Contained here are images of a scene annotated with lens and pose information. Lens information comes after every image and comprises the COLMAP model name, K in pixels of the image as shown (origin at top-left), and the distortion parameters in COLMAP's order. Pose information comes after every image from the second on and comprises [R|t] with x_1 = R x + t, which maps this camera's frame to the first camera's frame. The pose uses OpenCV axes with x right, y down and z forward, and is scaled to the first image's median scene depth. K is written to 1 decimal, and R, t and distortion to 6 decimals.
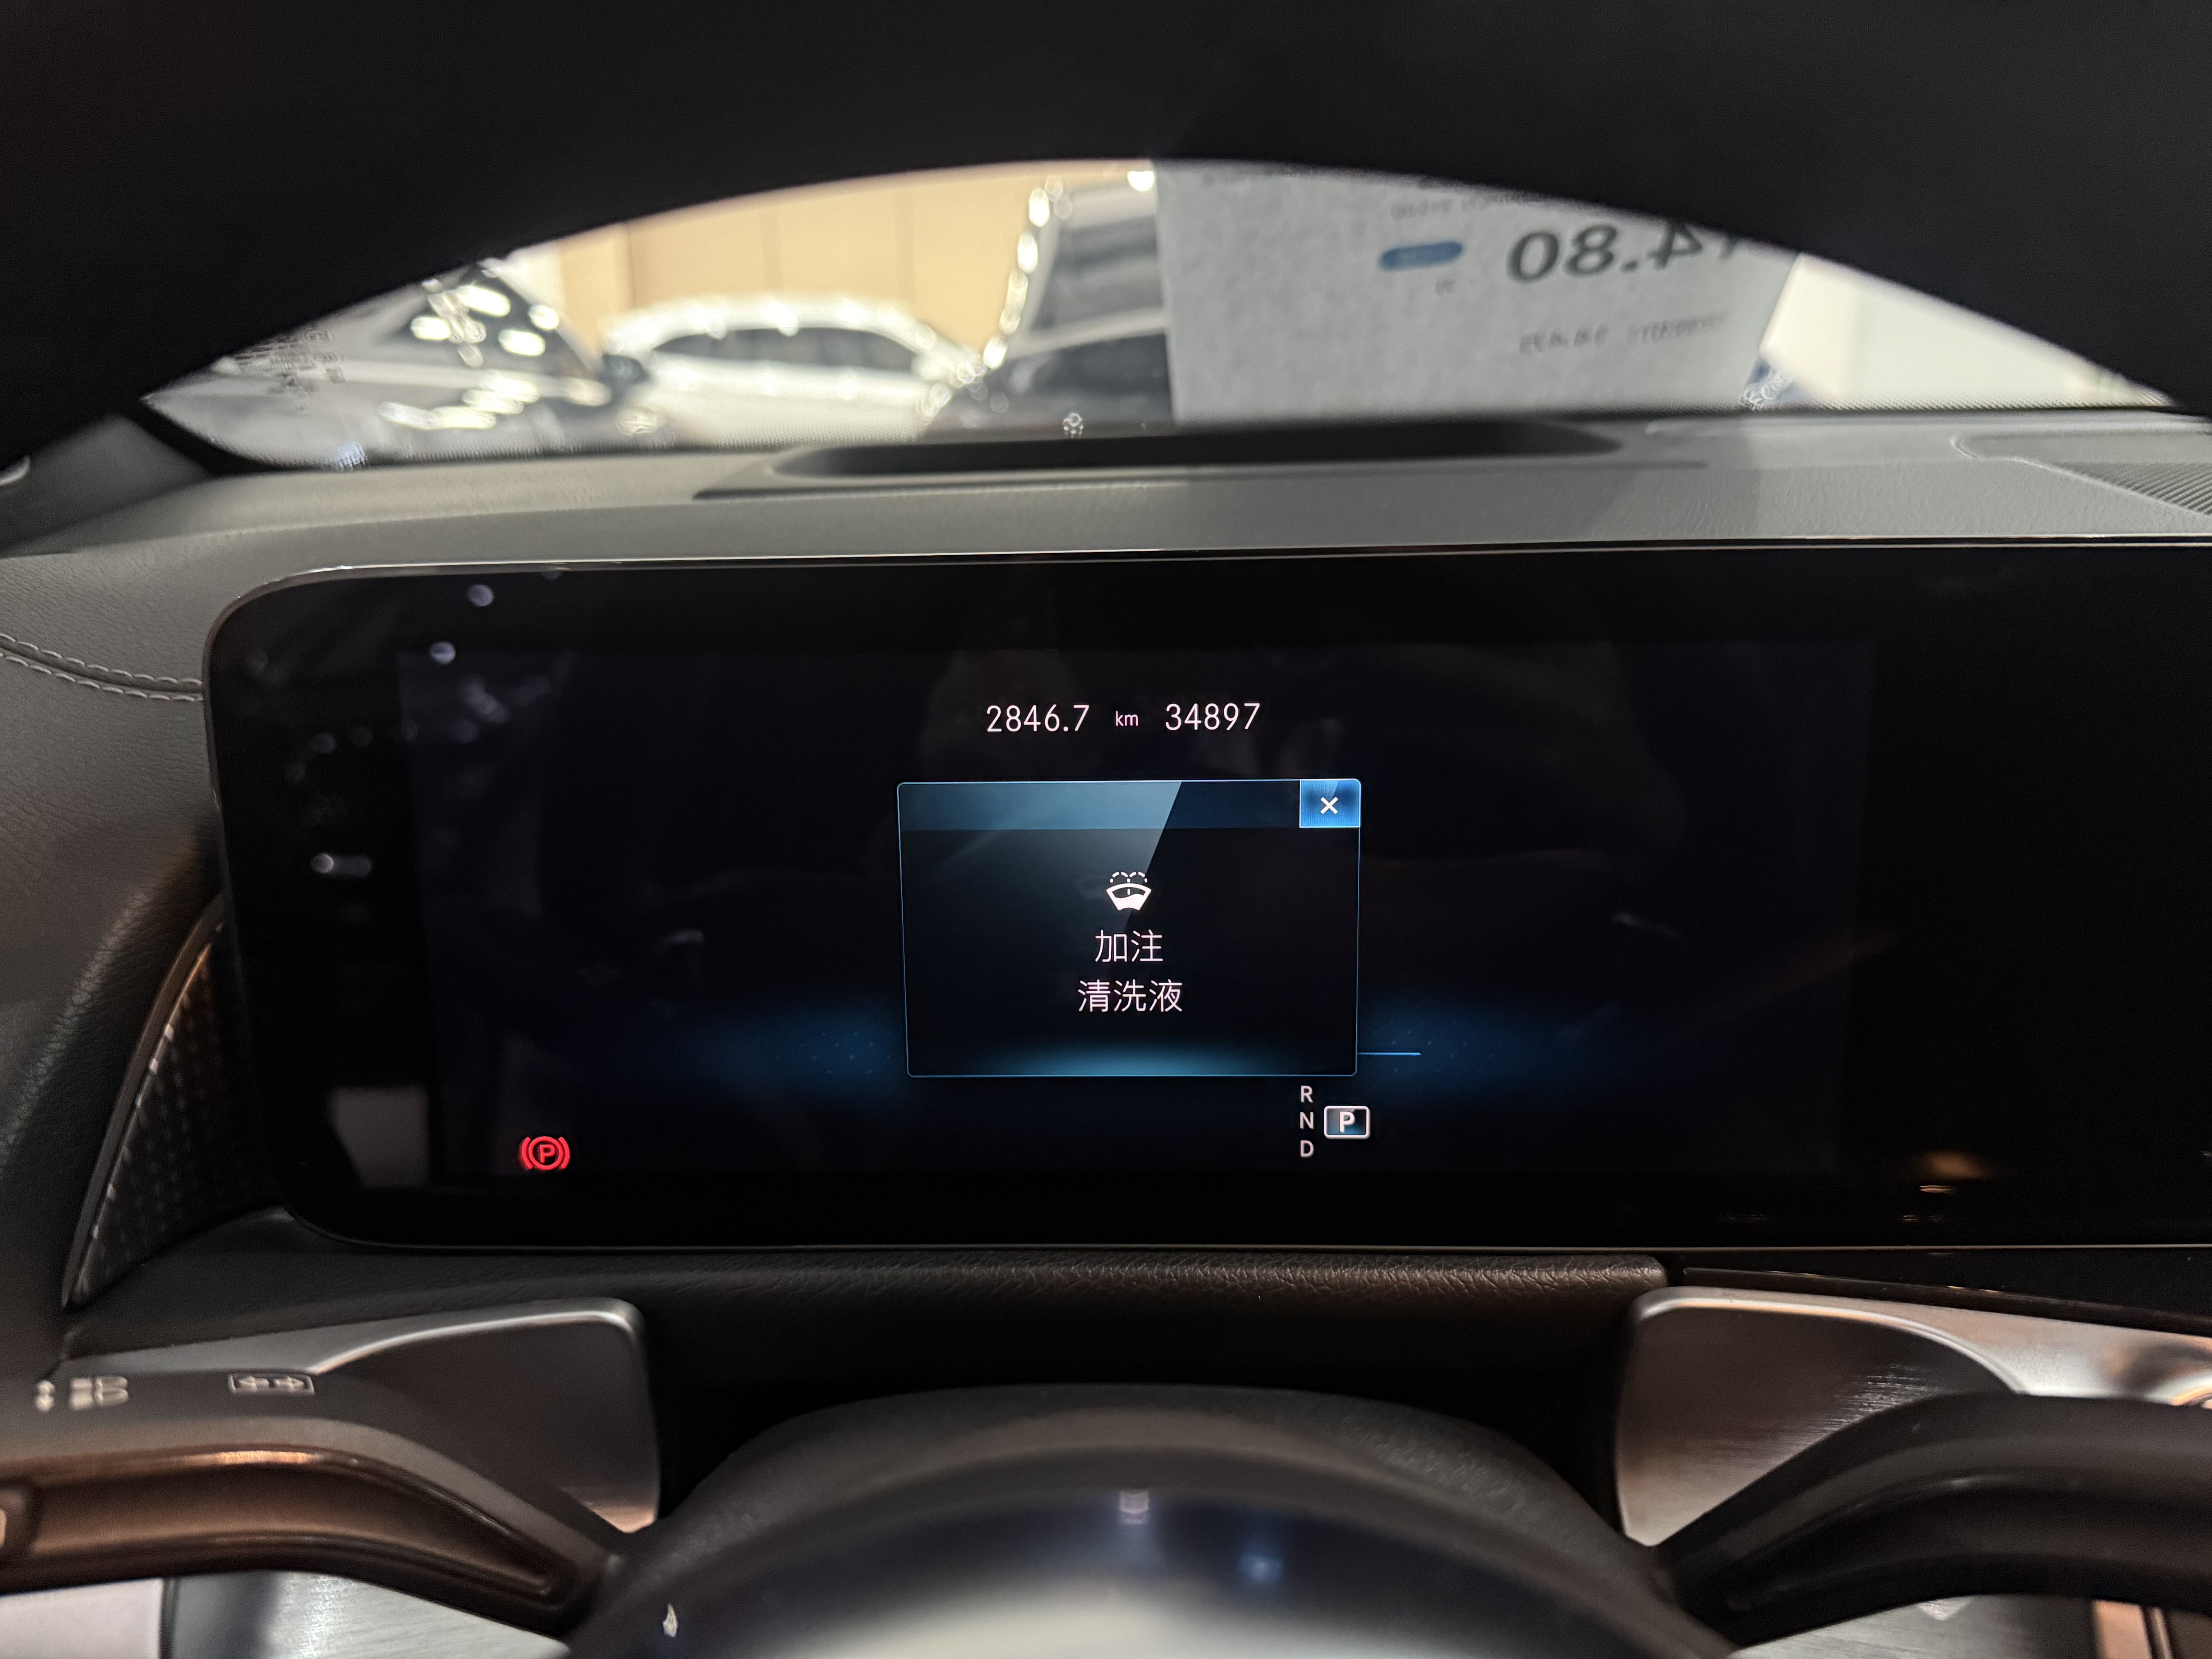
lens RADIAL K [[1515.4, 0, 1106.0], [0, 1515.4, 829.5], [0, 0, 1]] dist [0.089508, 0.000368]
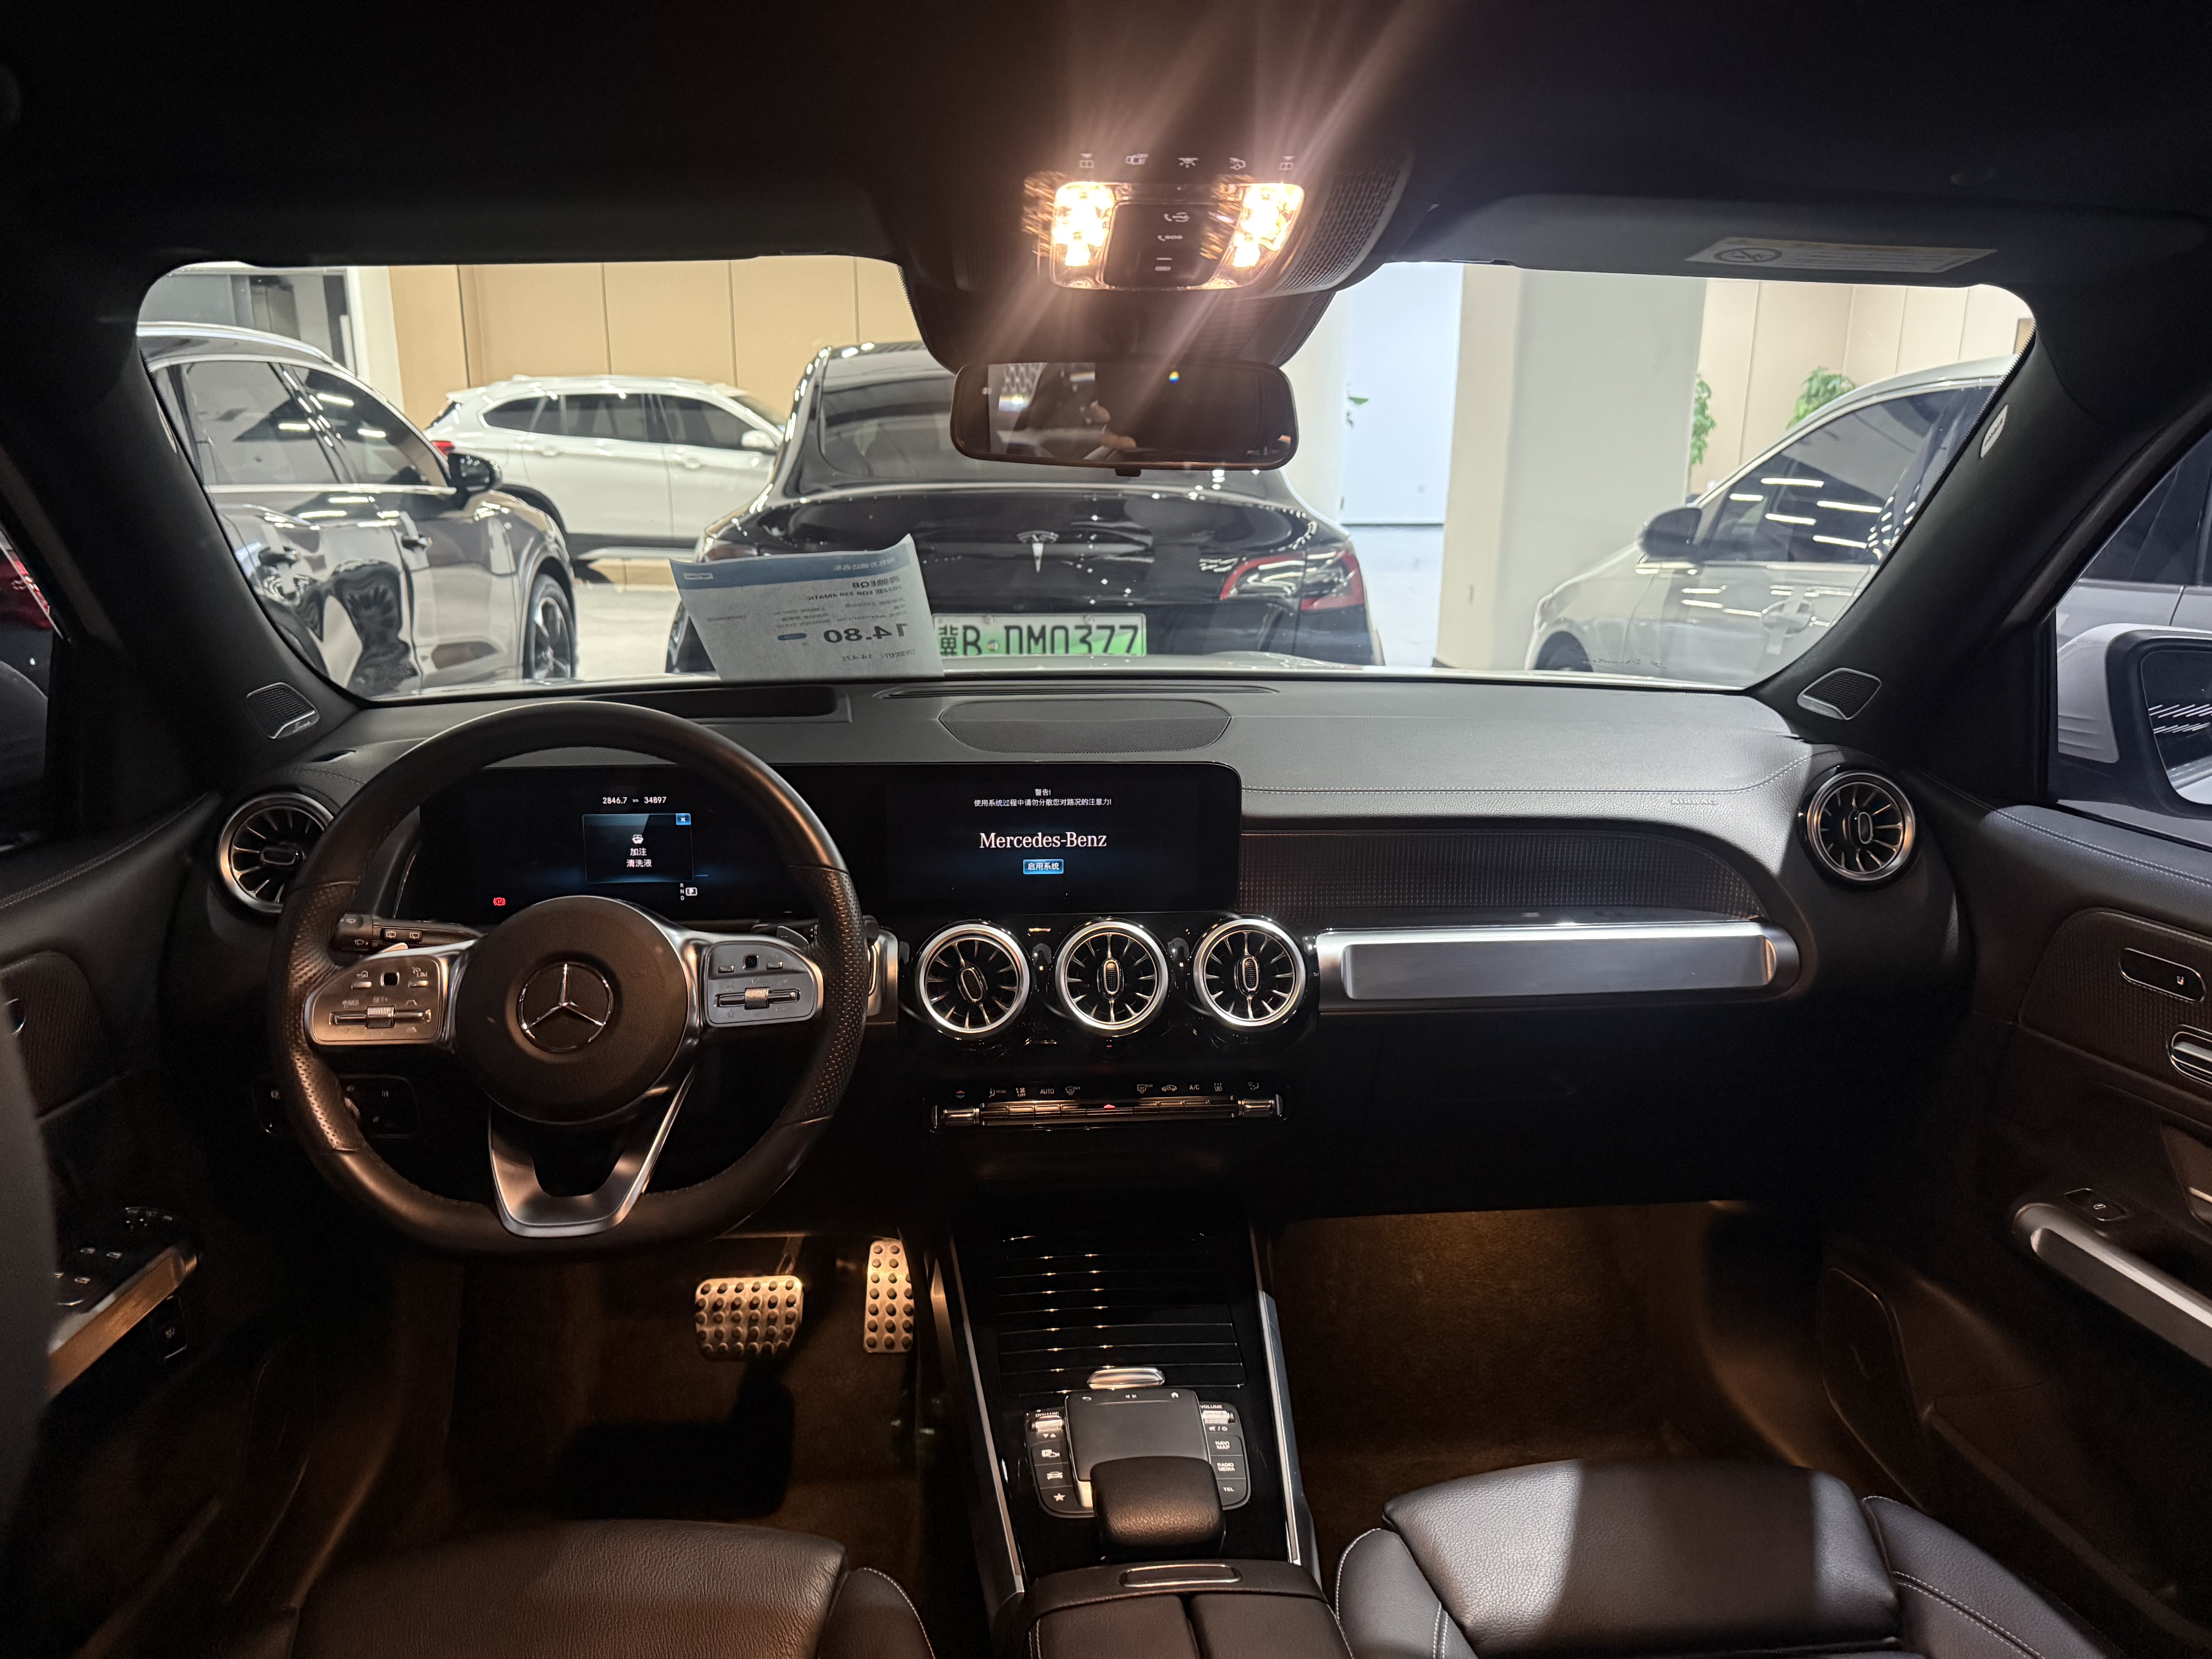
lens RADIAL K [[1515.4, 0, 1106.0], [0, 1515.4, 829.5], [0, 0, 1]] dist [0.089508, 0.000368]
pose [[0.995403, -0.007252, 0.095495, 0.938238], [0.009415, 0.999709, -0.022219, 0.122943], [-0.095306, 0.023016, 0.995182, -3.527314]]
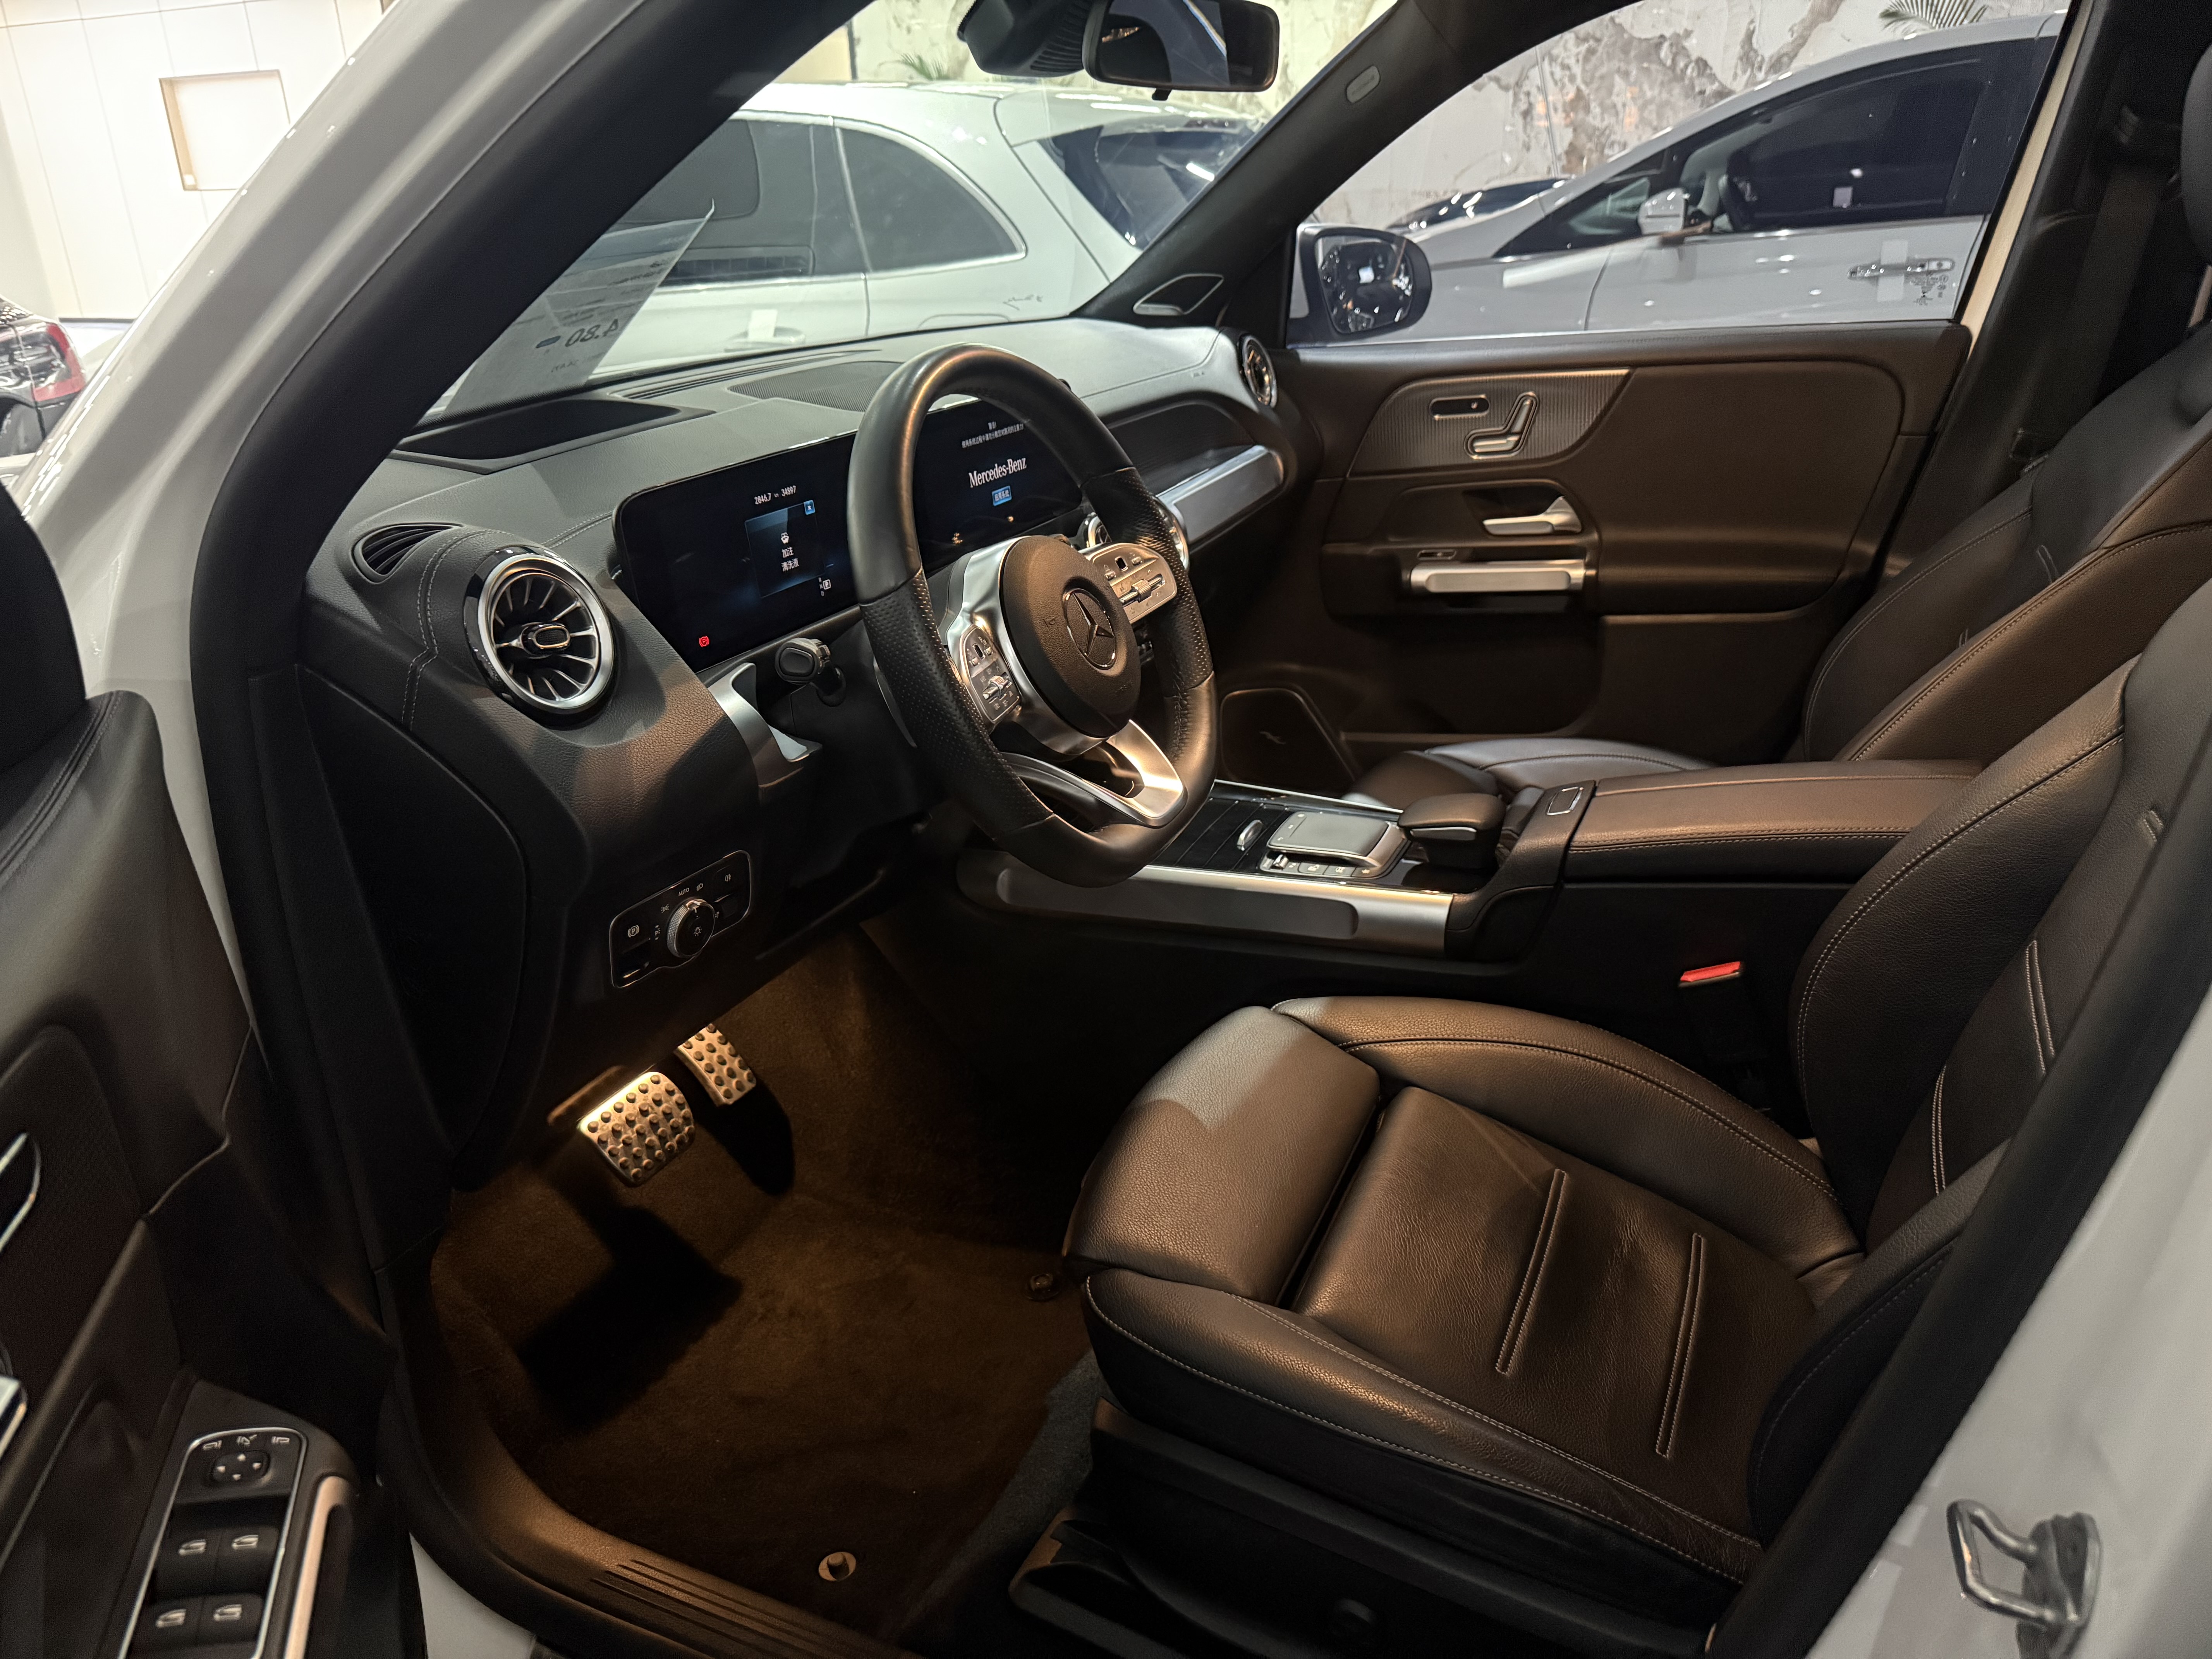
lens RADIAL K [[1515.4, 0, 1106.0], [0, 1515.4, 829.5], [0, 0, 1]] dist [0.089508, 0.000368]
pose [[0.417583, -0.360125, 0.834226, -3.275873], [0.273889, 0.925291, 0.262338, -0.073578], [-0.866377, 0.118938, 0.485021, -1.614788]]
